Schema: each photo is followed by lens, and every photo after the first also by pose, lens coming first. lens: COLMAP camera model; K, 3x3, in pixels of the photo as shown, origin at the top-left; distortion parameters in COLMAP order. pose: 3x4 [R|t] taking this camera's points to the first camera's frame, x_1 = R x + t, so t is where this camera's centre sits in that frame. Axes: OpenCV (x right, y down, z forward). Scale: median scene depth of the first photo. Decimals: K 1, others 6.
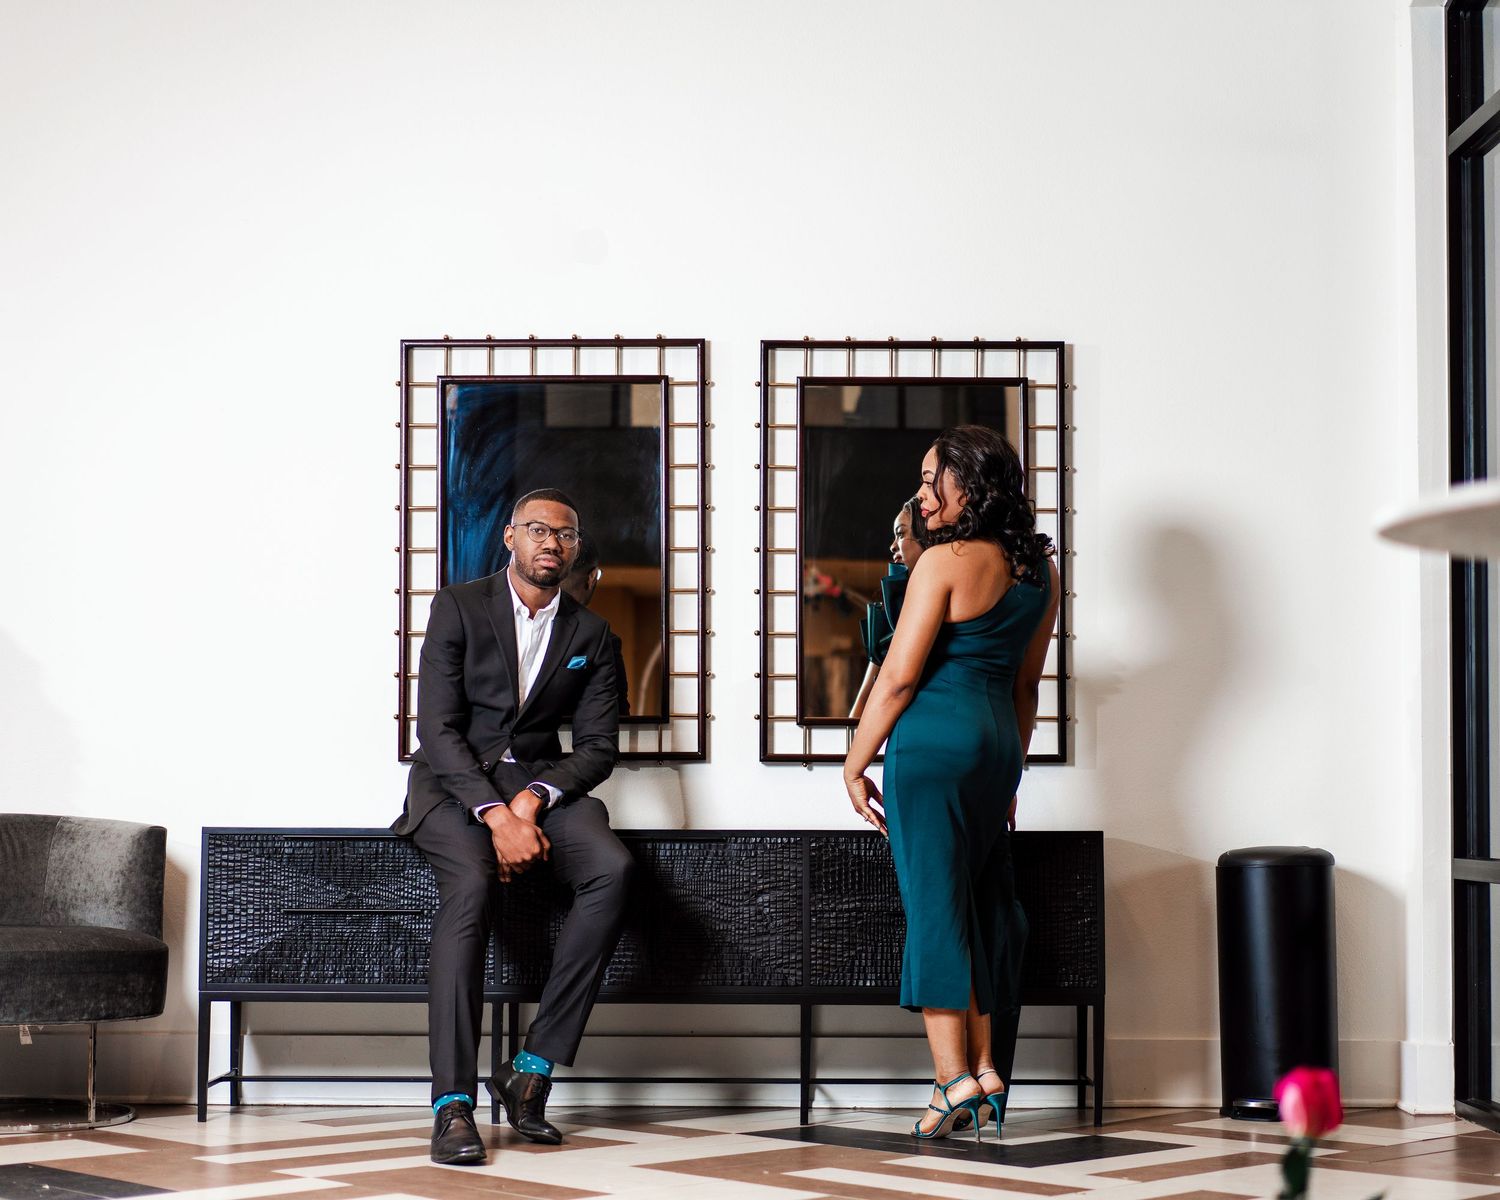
lens RADIAL K [[2322.5, 0, 709.9], [0, 2322.5, 600.5], [0, 0, 1]] dist [-0.011042, -0.033161]
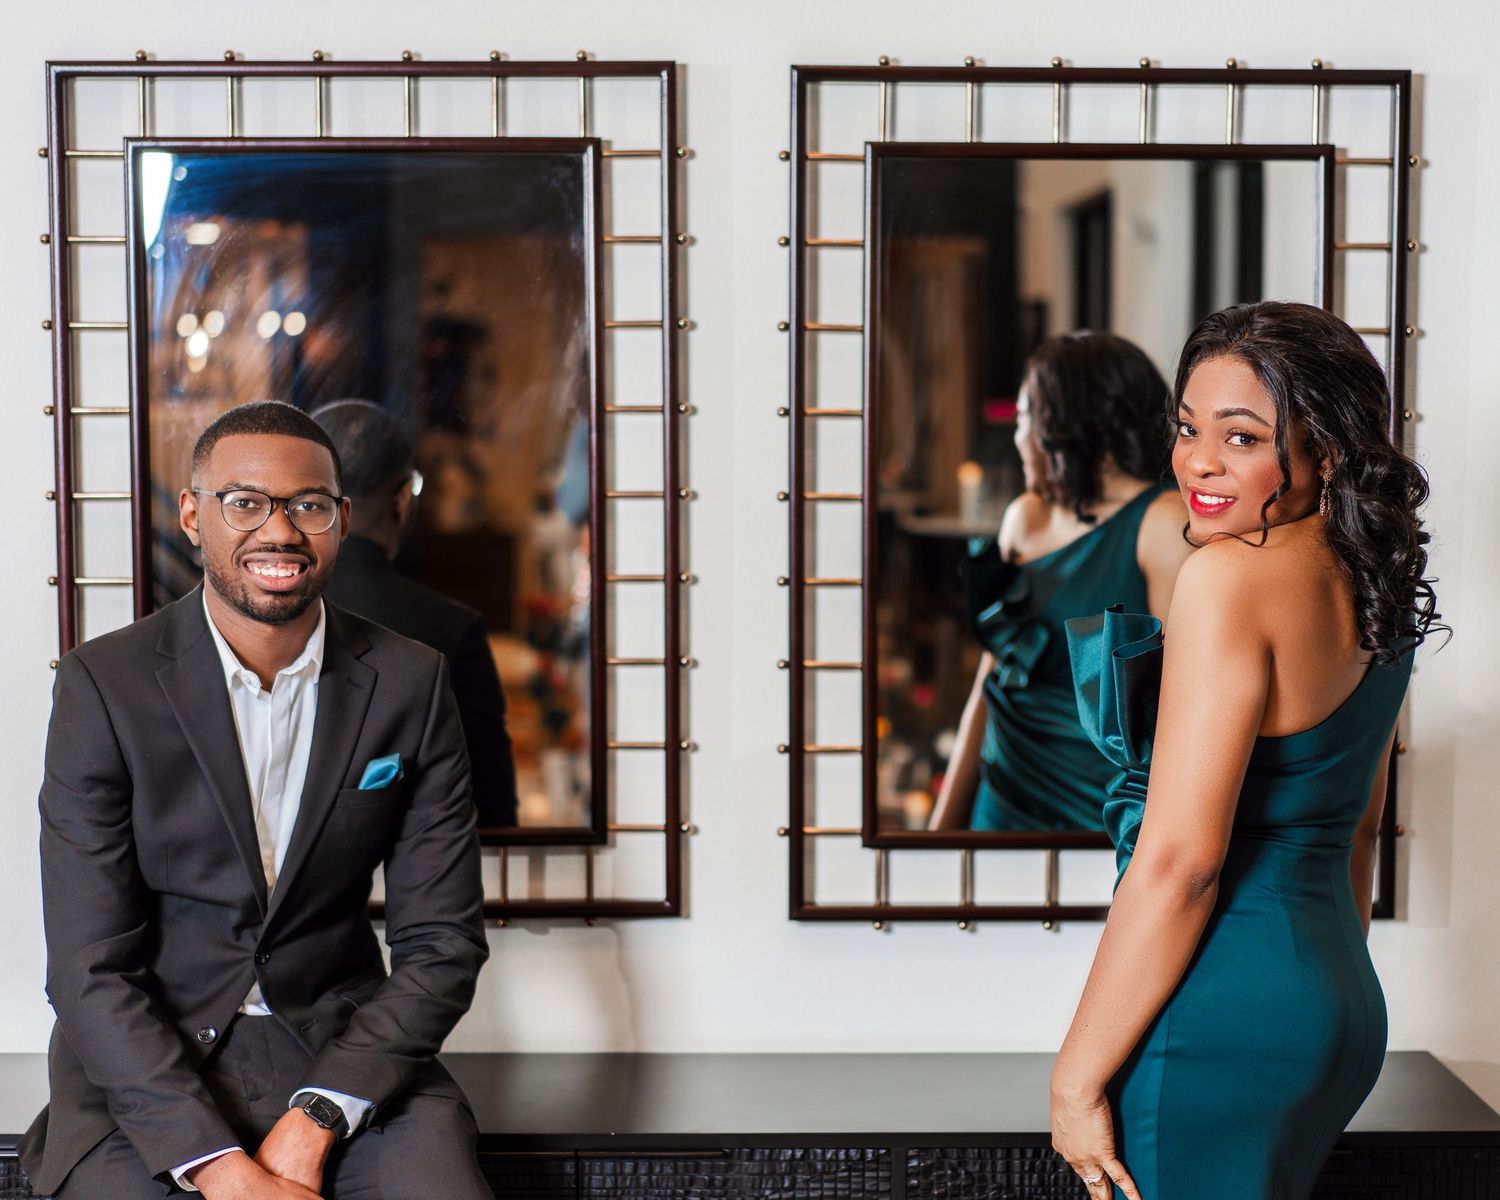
lens RADIAL K [[2322.5, 0, 709.9], [0, 2322.5, 600.5], [0, 0, 1]] dist [-0.011042, -0.033161]
pose [[0.999687, -0.002449, 0.024886, -0.007606], [-0.000382, 0.993584, 0.113094, -0.055588], [-0.025004, -0.113068, 0.993273, 0.506869]]
